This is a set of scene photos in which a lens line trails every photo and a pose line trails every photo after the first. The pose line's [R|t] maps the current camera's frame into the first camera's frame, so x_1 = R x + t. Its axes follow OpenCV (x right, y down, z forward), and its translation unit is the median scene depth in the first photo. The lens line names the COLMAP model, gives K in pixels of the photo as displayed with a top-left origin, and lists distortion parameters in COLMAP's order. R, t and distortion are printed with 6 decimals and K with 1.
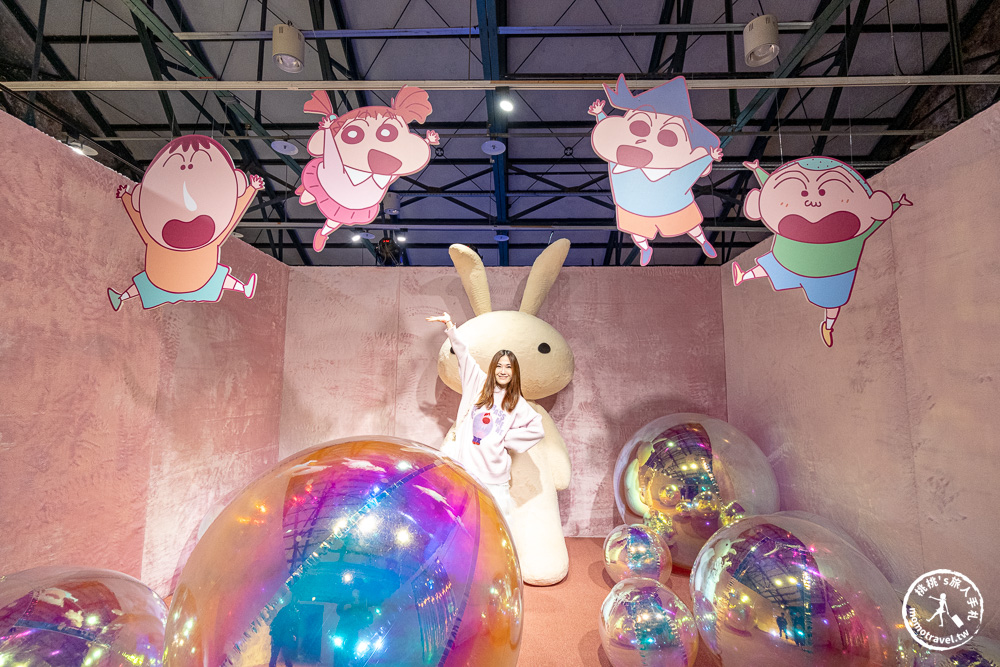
lens RADIAL K [[454.0, 0, 498.4], [0, 454.0, 336.6], [0, 0, 1]] dist [0.038836, -0.000775]
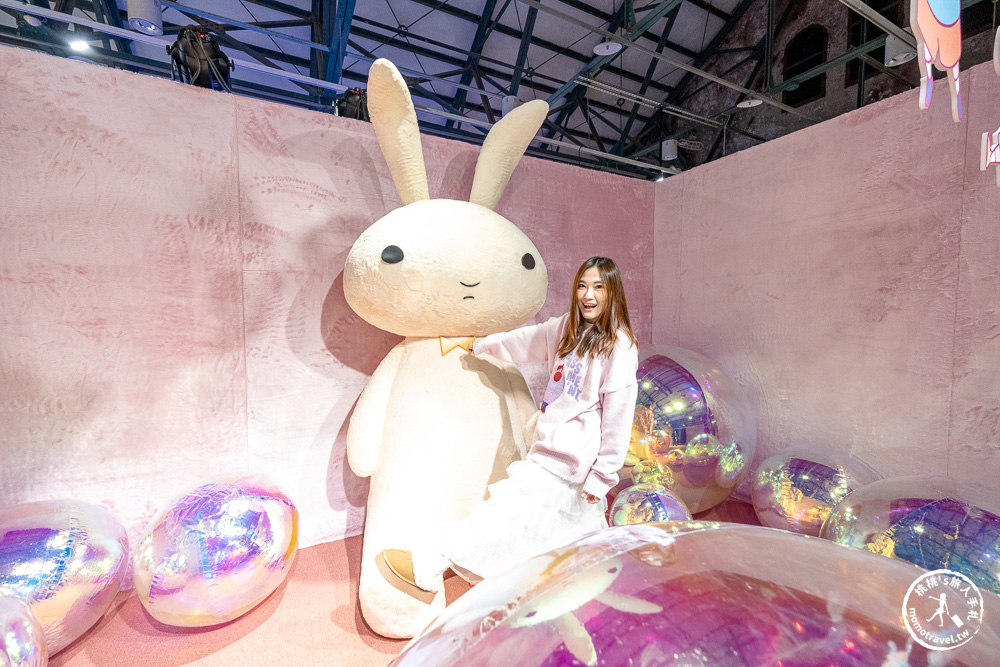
lens RADIAL K [[420.5, 0, 493.9], [0, 420.5, 331.0], [0, 0, 1]] dist [0.020871, -0.000444]
pose [[0.869034, -0.027060, 0.494011, -0.233806], [-0.051221, 0.988217, 0.144235, 0.036452], [-0.492093, -0.150649, 0.857408, 0.431149]]
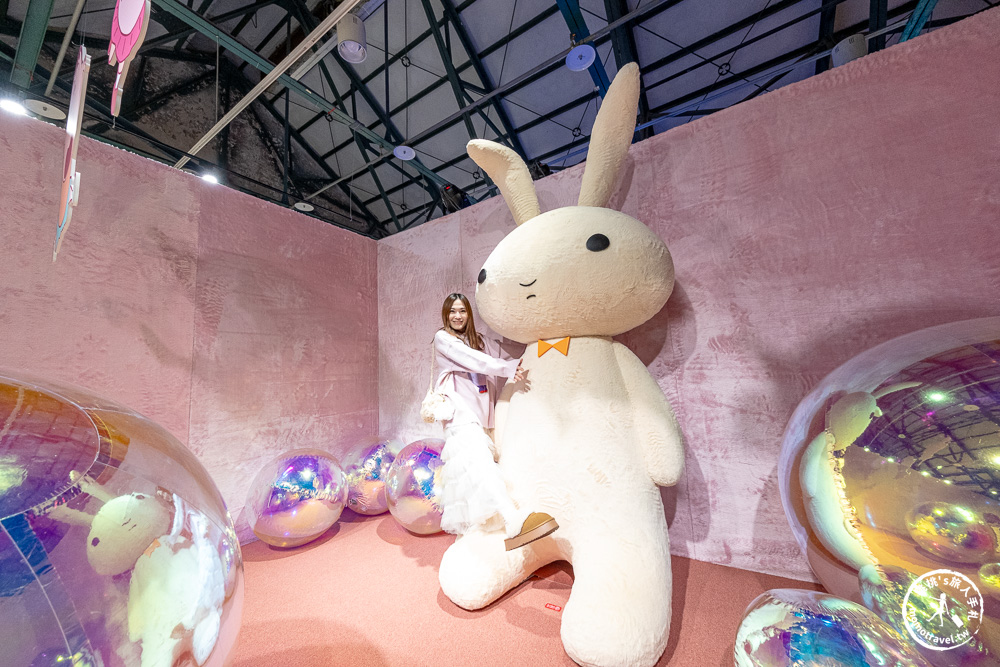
lens RADIAL K [[360.4, 0, 494.2], [0, 360.4, 331.6], [0, 0, 1]] dist [0.008504, -0.000471]
pose [[0.851068, -0.117147, -0.511820, 0.194578], [0.114613, 0.992734, -0.036637, 0.130049], [0.512394, -0.027481, 0.858311, 0.476376]]
